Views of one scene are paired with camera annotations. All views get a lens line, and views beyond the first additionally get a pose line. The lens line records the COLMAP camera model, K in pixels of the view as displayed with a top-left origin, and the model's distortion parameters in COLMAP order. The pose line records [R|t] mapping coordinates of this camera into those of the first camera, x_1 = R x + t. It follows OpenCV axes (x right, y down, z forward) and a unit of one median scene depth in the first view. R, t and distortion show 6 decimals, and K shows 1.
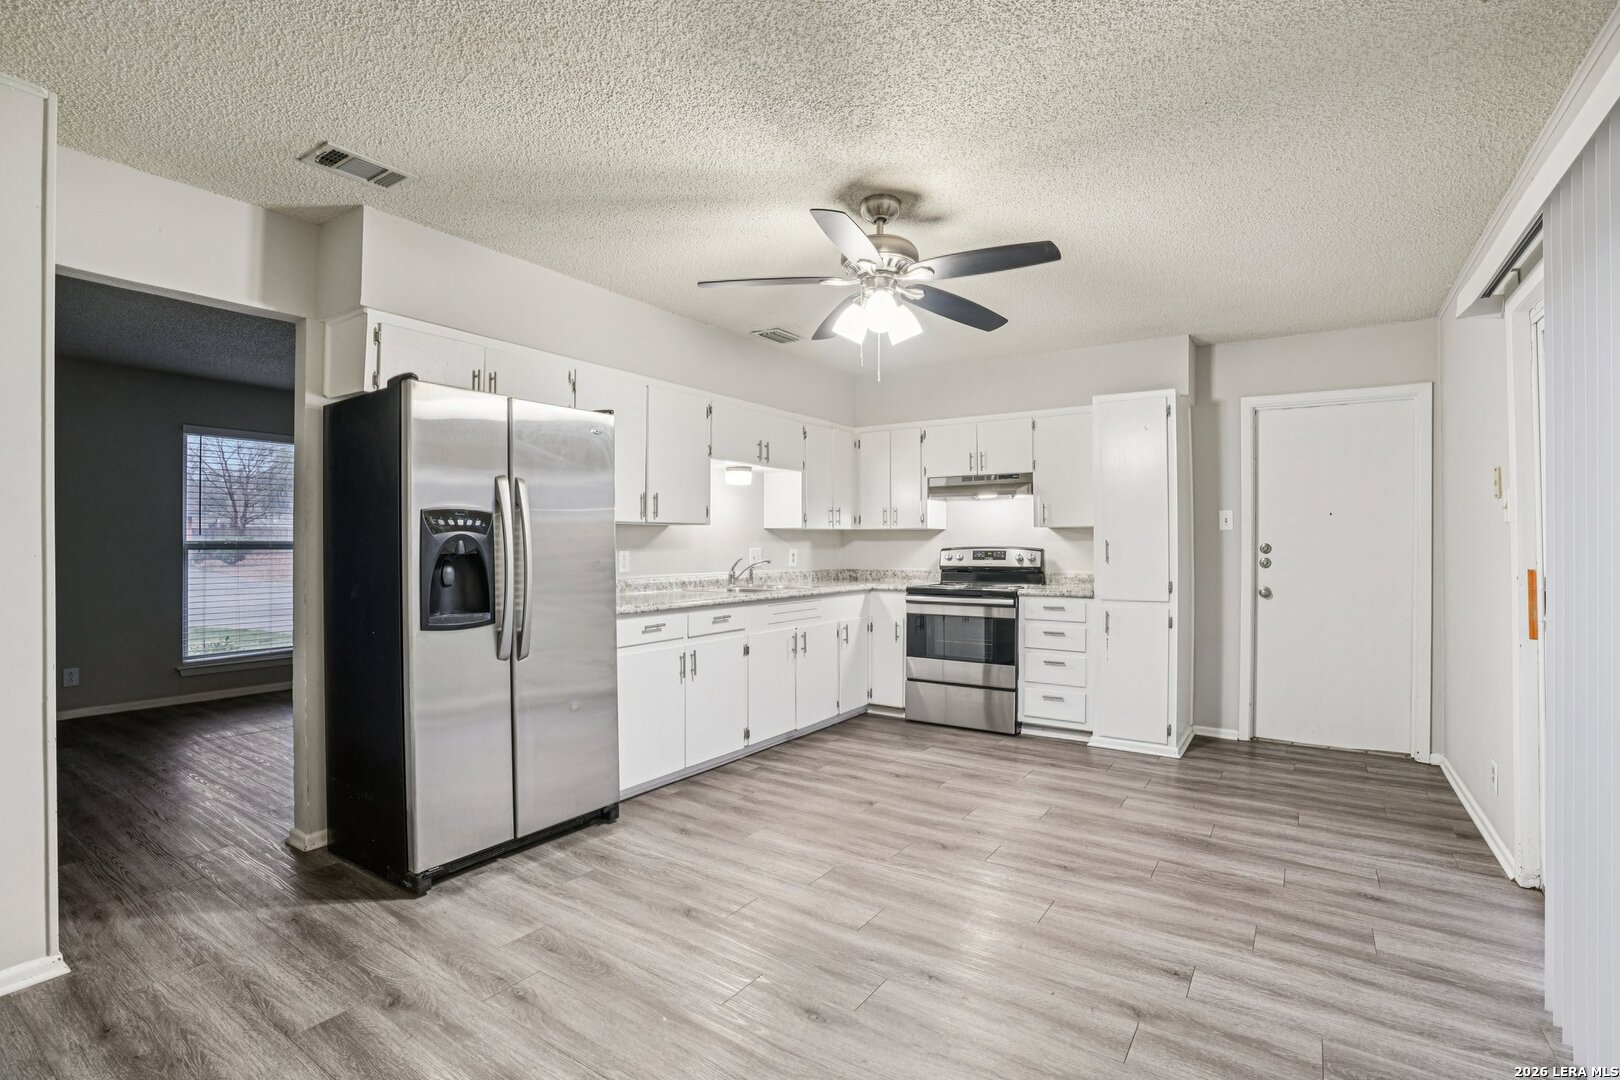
lens RADIAL K [[741.0, 0, 810.5], [0, 741.0, 540.0], [0, 0, 1]] dist [-0.000358, 0.000012]
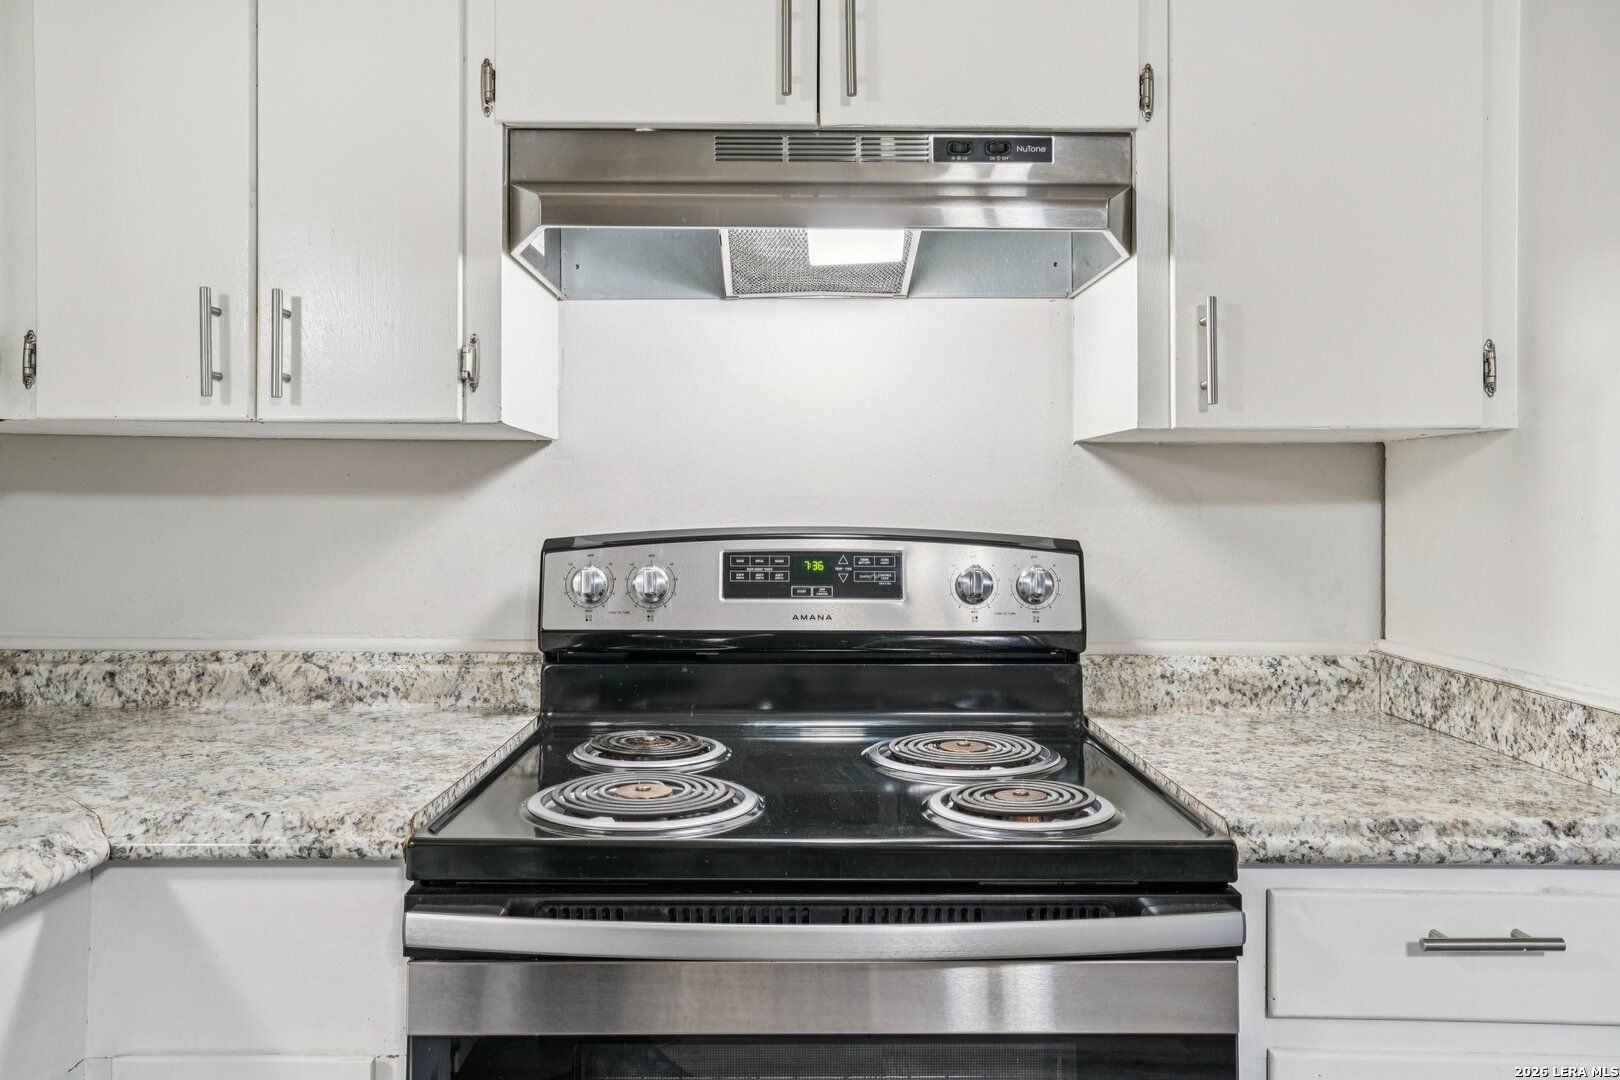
lens RADIAL K [[1188.5, 0, 829.1], [0, 1188.5, 504.0], [0, 0, 1]] dist [-0.001021, 0.002508]
pose [[0.815606, 0.006385, 0.578572, 0.062293], [-0.007143, 0.999974, -0.000965, 0.002161], [-0.578563, -0.003346, 0.815631, 0.735284]]
